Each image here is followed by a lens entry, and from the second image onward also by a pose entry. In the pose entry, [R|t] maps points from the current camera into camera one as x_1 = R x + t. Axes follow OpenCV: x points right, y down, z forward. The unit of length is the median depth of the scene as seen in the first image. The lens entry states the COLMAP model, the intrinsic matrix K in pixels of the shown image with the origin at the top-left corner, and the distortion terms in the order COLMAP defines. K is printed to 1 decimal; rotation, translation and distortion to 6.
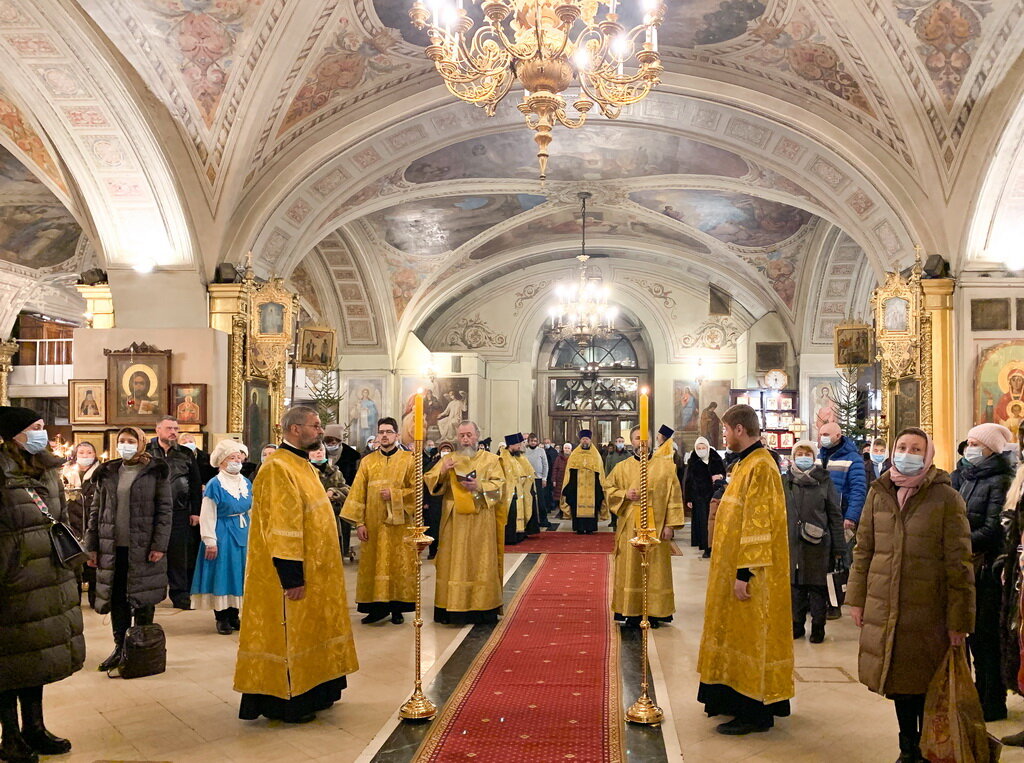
lens RADIAL K [[794.0, 0, 570.3], [0, 794.0, 439.3], [0, 0, 1]] dist [0.037585, -0.032383]
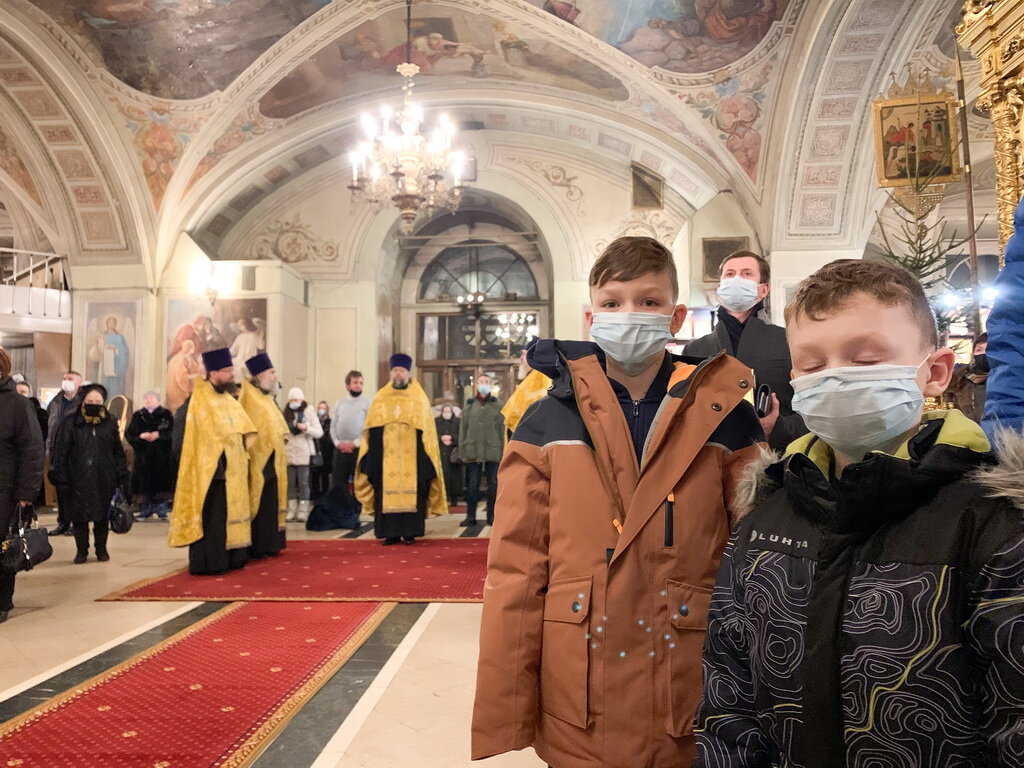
lens RADIAL K [[794.0, 0, 511.1], [0, 794.0, 381.4], [0, 0, 1]] dist [0.037585, -0.032383]
pose [[0.999897, -0.012391, -0.007203, 0.079226], [0.011976, 0.998411, -0.055066, 0.030703], [0.007874, 0.054974, 0.998457, 0.348619]]
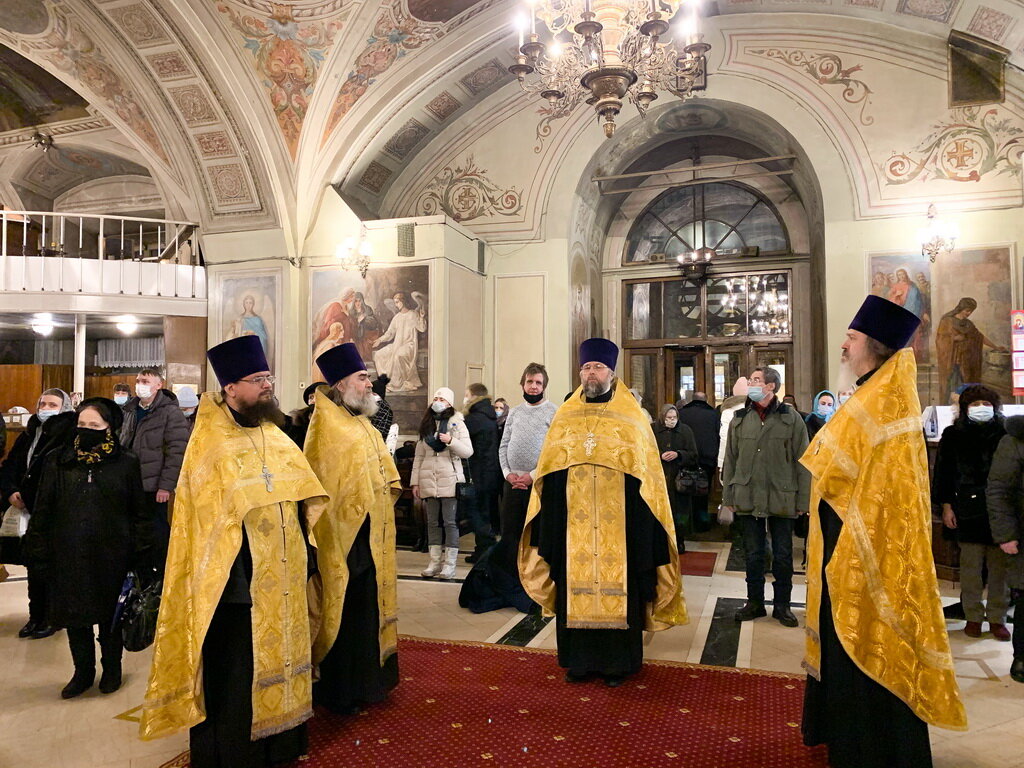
lens RADIAL K [[794.0, 0, 510.3], [0, 794.0, 376.2], [0, 0, 1]] dist [0.037585, -0.032383]
pose [[0.964219, -0.018309, -0.264473, 0.054878], [0.010201, 0.999436, -0.031999, 0.009732], [0.264910, 0.028156, 0.963862, 0.539417]]
